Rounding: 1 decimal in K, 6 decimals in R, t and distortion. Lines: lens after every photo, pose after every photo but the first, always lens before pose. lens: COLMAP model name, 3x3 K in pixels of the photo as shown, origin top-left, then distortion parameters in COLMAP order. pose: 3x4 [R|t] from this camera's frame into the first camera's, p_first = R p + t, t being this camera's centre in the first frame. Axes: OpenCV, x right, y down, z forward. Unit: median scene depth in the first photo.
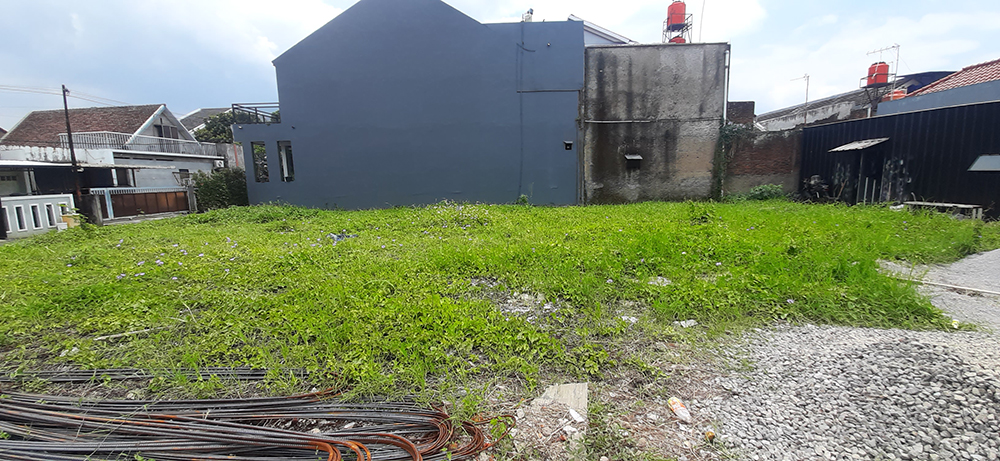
lens RADIAL K [[392.0, 0, 504.1], [0, 392.0, 229.6], [0, 0, 1]] dist [0.007124, -0.010695]
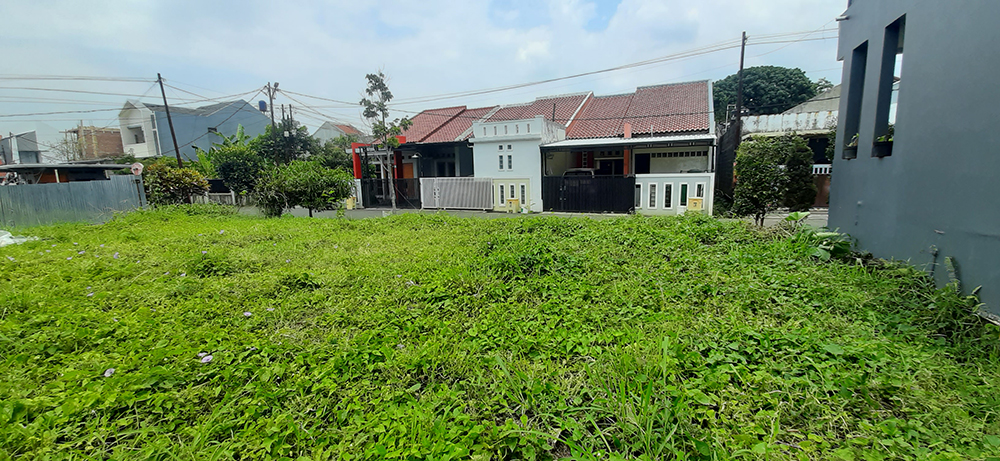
lens RADIAL K [[392.0, 0, 511.8], [0, 392.0, 235.8], [0, 0, 1]] dist [0.007124, -0.010695]
pose [[-0.388511, 0.182216, -0.903248, -0.162064], [-0.090657, 0.967938, 0.234260, -0.110736], [0.916974, 0.172898, -0.359535, 0.870281]]
